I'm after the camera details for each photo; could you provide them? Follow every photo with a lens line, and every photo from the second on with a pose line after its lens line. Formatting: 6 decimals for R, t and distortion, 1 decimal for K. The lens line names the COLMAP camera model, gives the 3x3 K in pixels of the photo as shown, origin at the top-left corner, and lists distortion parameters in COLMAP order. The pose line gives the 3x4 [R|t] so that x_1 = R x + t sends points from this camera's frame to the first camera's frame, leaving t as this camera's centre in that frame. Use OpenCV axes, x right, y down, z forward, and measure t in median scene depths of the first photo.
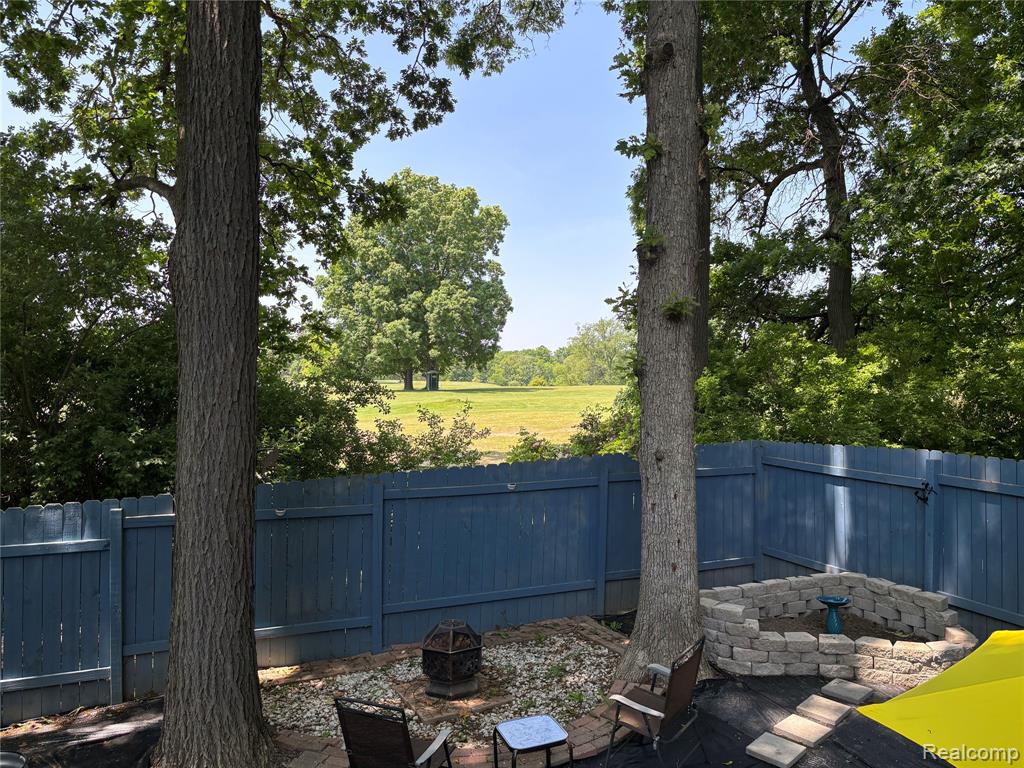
lens RADIAL K [[765.4, 0, 523.4], [0, 765.4, 382.0], [0, 0, 1]] dist [0.003891, -0.027234]
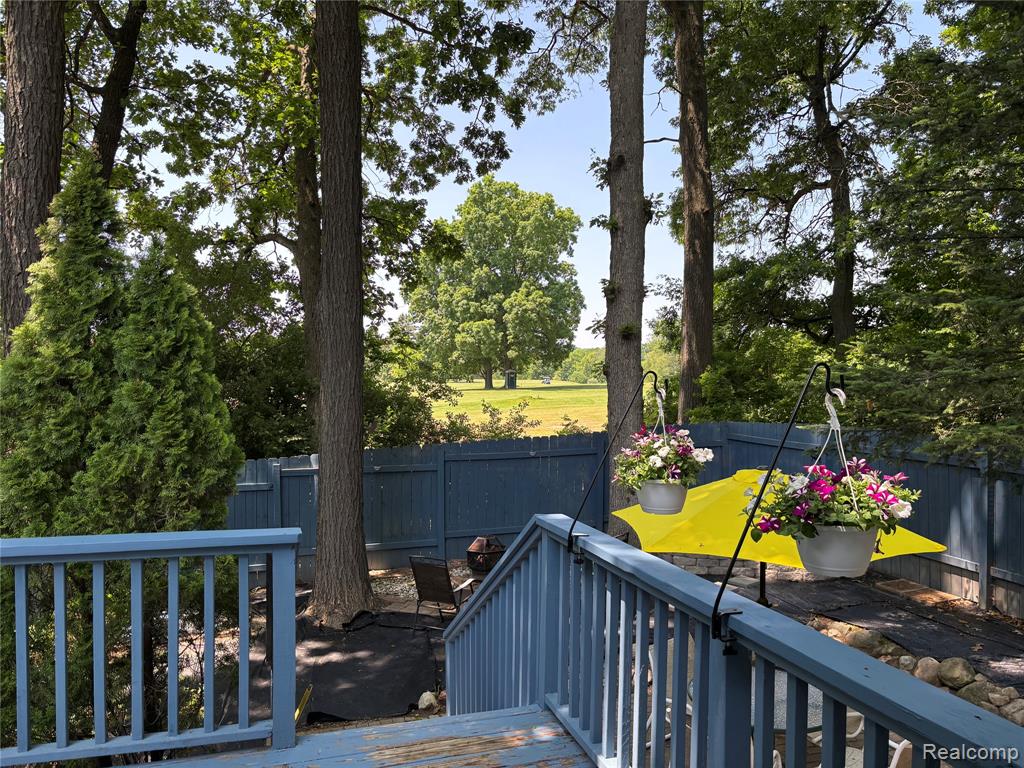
lens RADIAL K [[758.4, 0, 512.0], [0, 758.4, 384.0], [0, 0, 1]] dist [0.012792, 0.001432]
pose [[0.992388, -0.013927, -0.122363, 0.057551], [0.014600, 0.999883, 0.004605, 0.000031], [0.122284, -0.006356, 0.992475, -0.197012]]
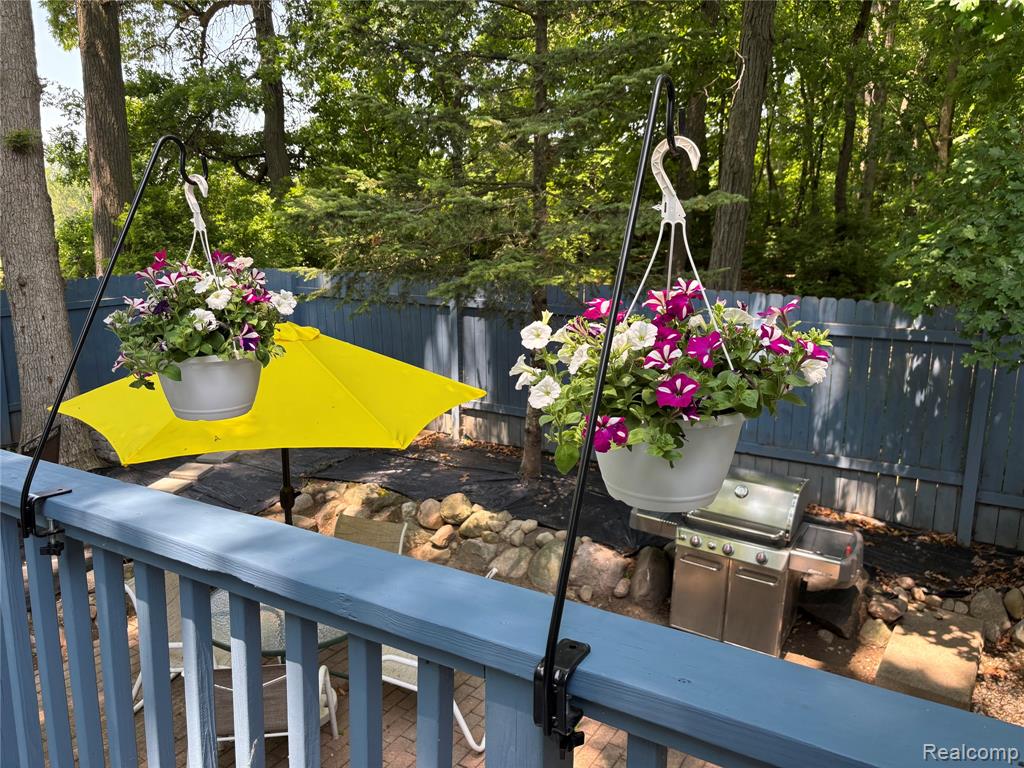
lens RADIAL K [[765.4, 0, 523.4], [0, 765.4, 382.0], [0, 0, 1]] dist [0.003891, -0.027234]
pose [[0.814331, -0.127981, 0.566115, 0.047866], [0.011552, 0.978767, 0.204651, 0.008636], [-0.580286, -0.160114, 0.798518, -0.111502]]
